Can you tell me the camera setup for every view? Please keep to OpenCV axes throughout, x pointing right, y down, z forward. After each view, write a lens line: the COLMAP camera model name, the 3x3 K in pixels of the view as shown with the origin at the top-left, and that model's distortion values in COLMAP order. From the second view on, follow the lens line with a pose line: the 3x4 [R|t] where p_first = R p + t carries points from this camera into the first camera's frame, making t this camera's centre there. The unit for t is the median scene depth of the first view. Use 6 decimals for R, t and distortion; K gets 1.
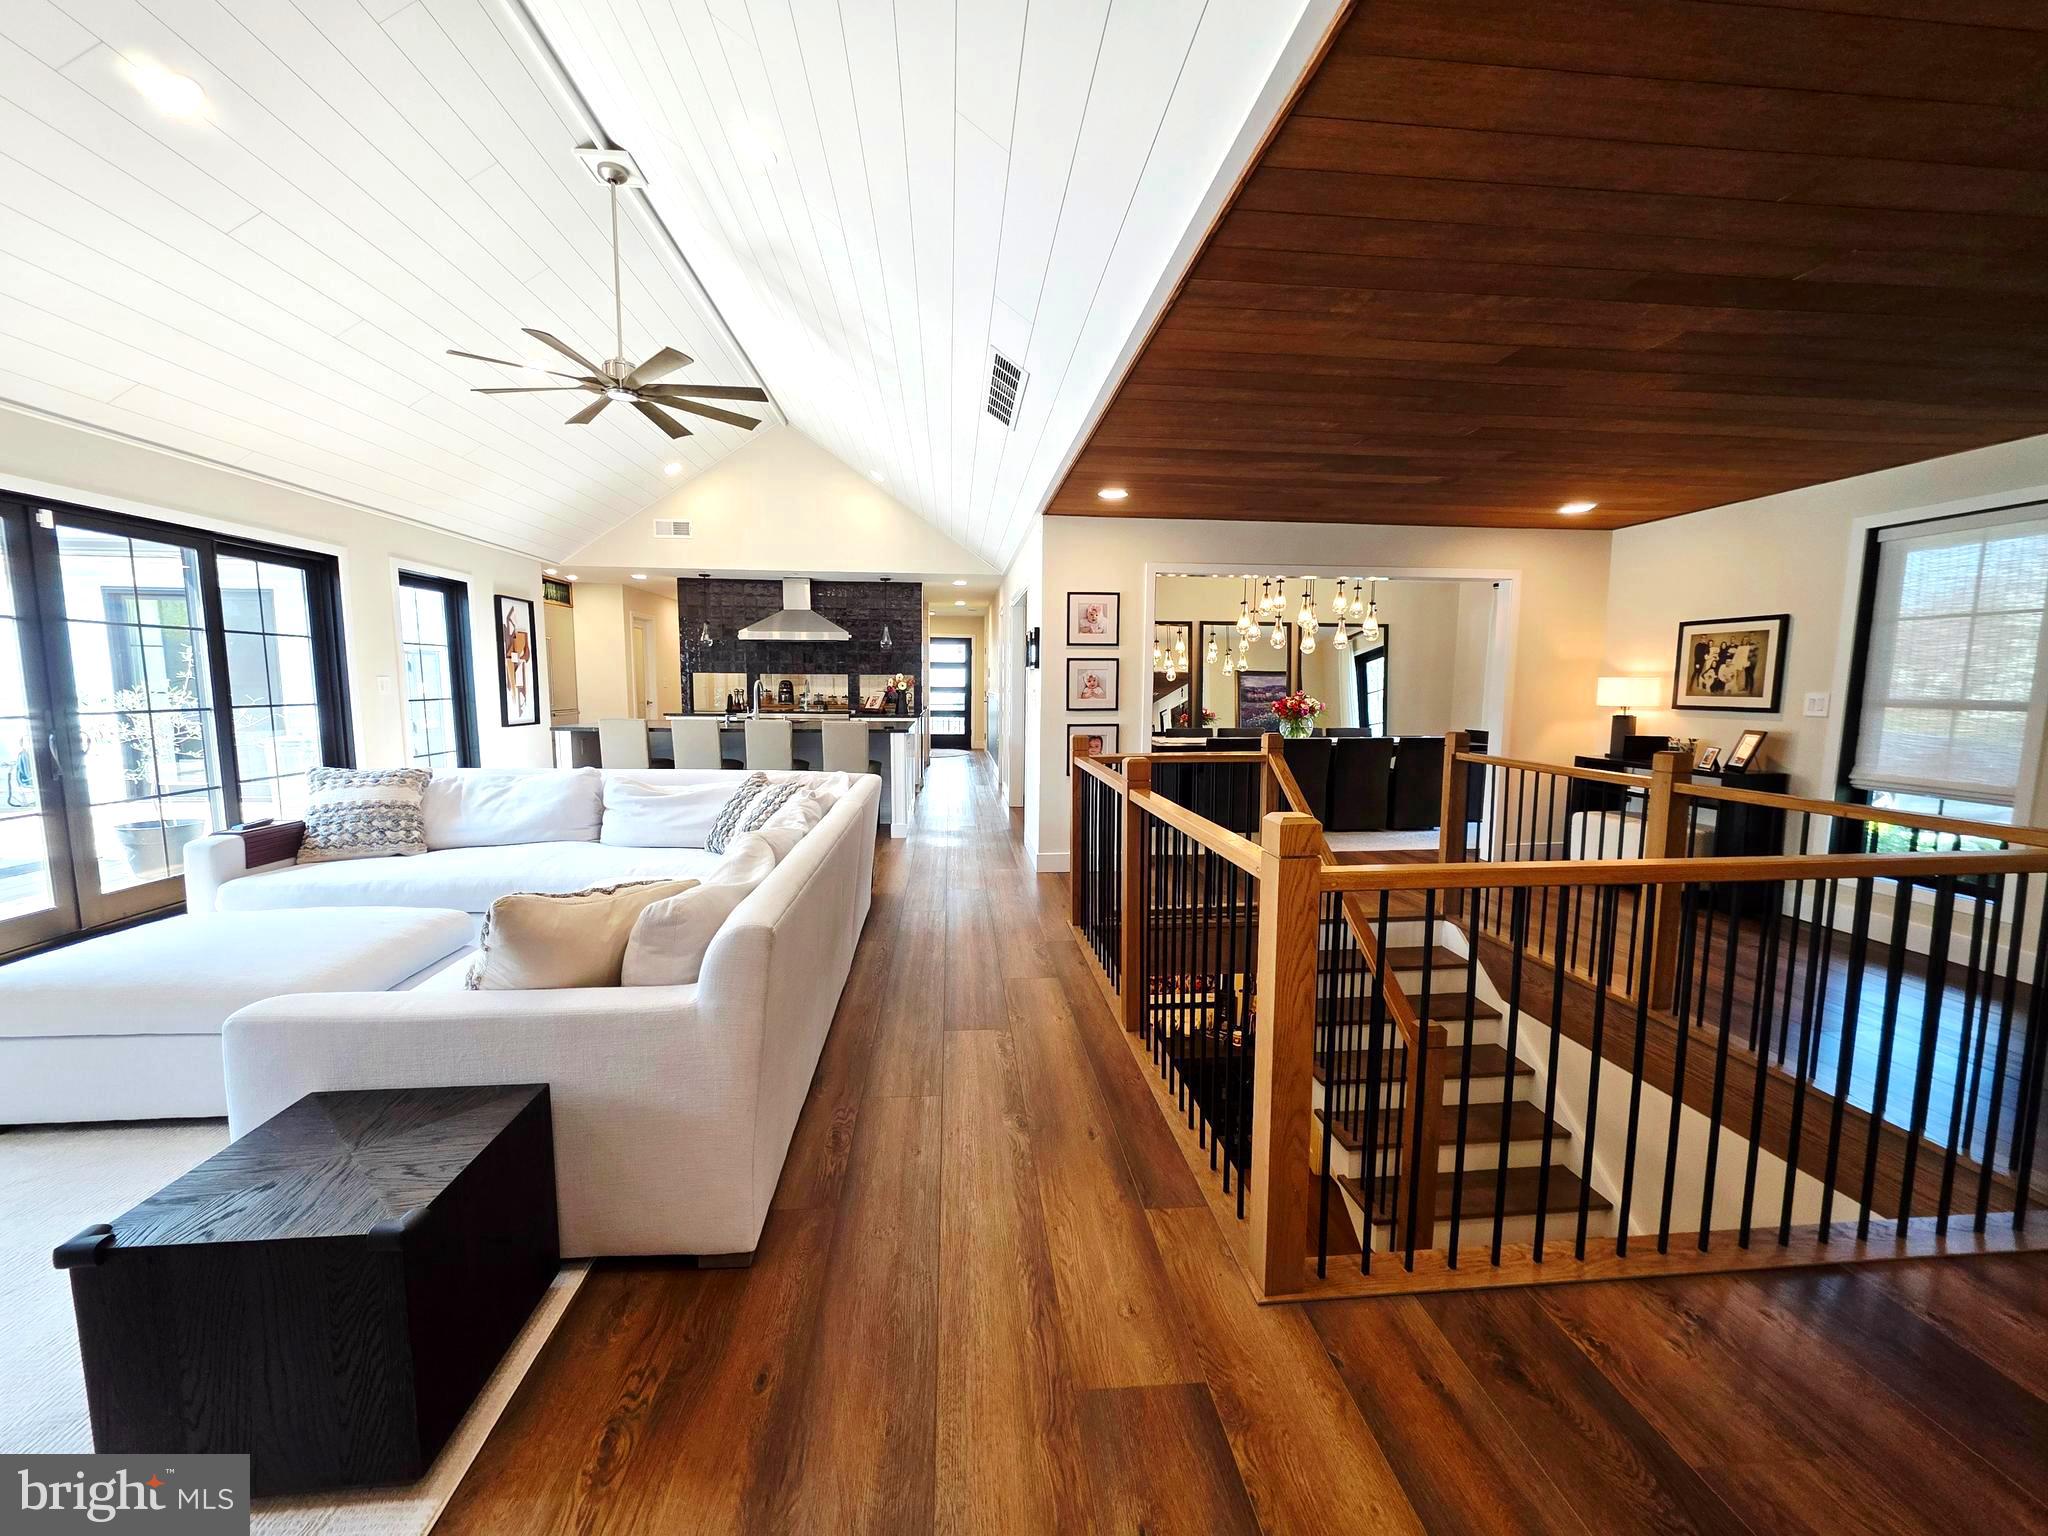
lens RADIAL K [[819.5, 0, 1026.1], [0, 819.5, 768.7], [0, 0, 1]] dist [-0.000795, -0.000180]
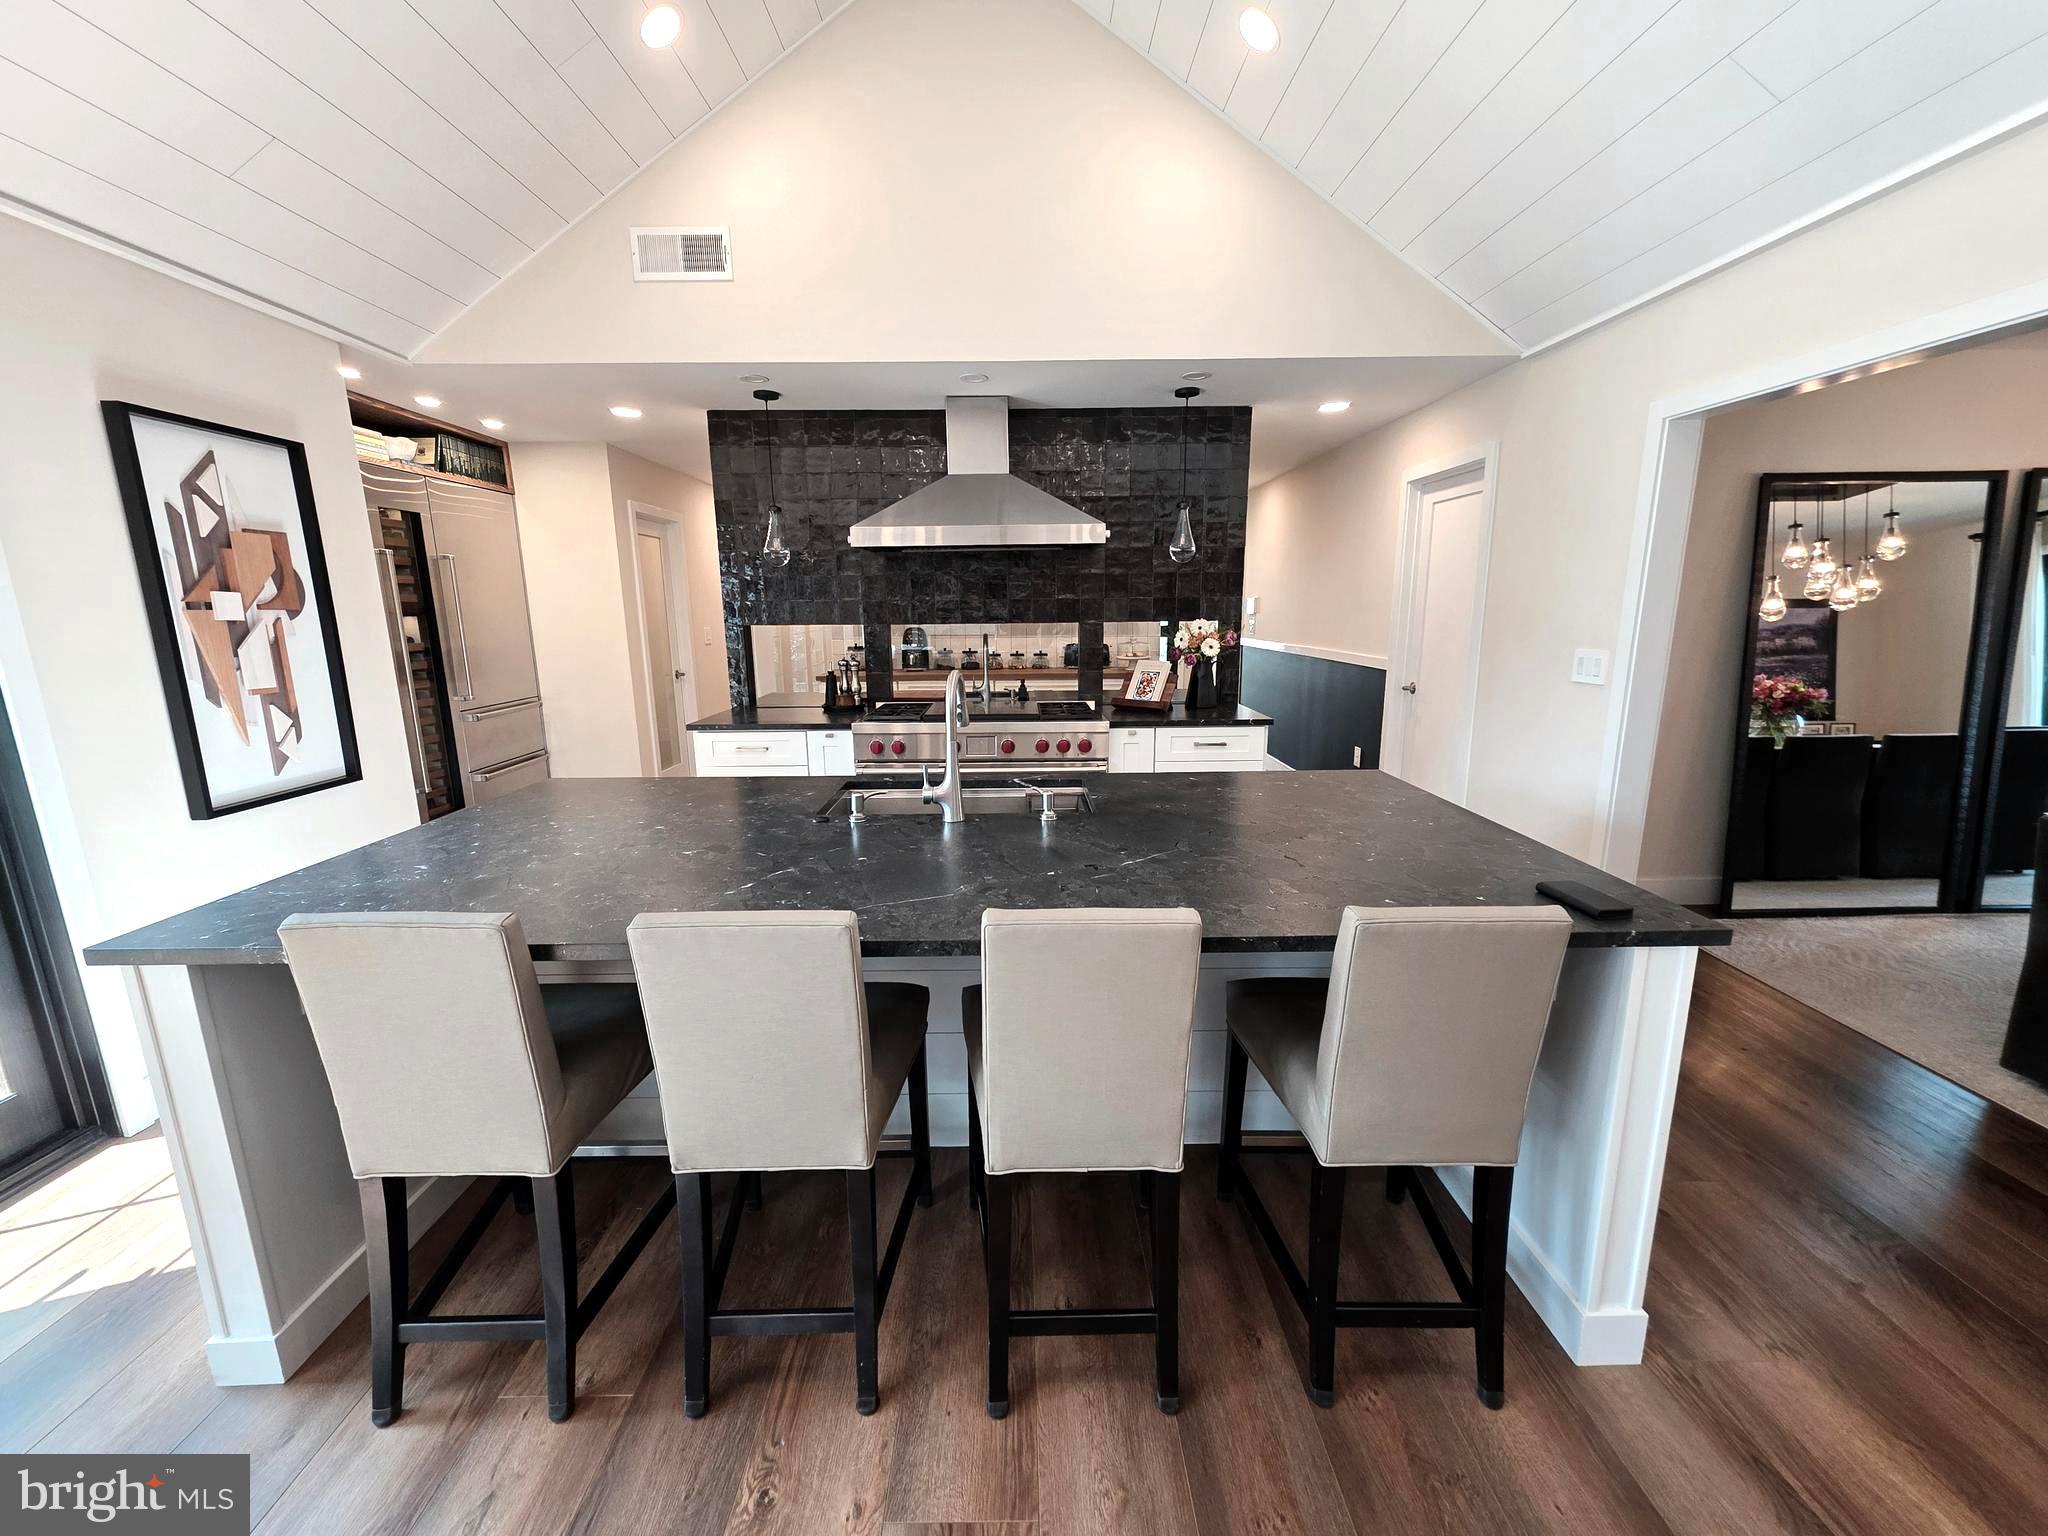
lens RADIAL K [[819.5, 0, 1023.6], [0, 819.5, 762.4], [0, 0, 1]] dist [-0.000795, -0.000180]
pose [[0.996600, -0.002521, -0.082350, -0.218997], [0.009452, 0.996431, 0.083882, -0.078409], [0.081845, -0.084375, 0.993067, 0.557123]]
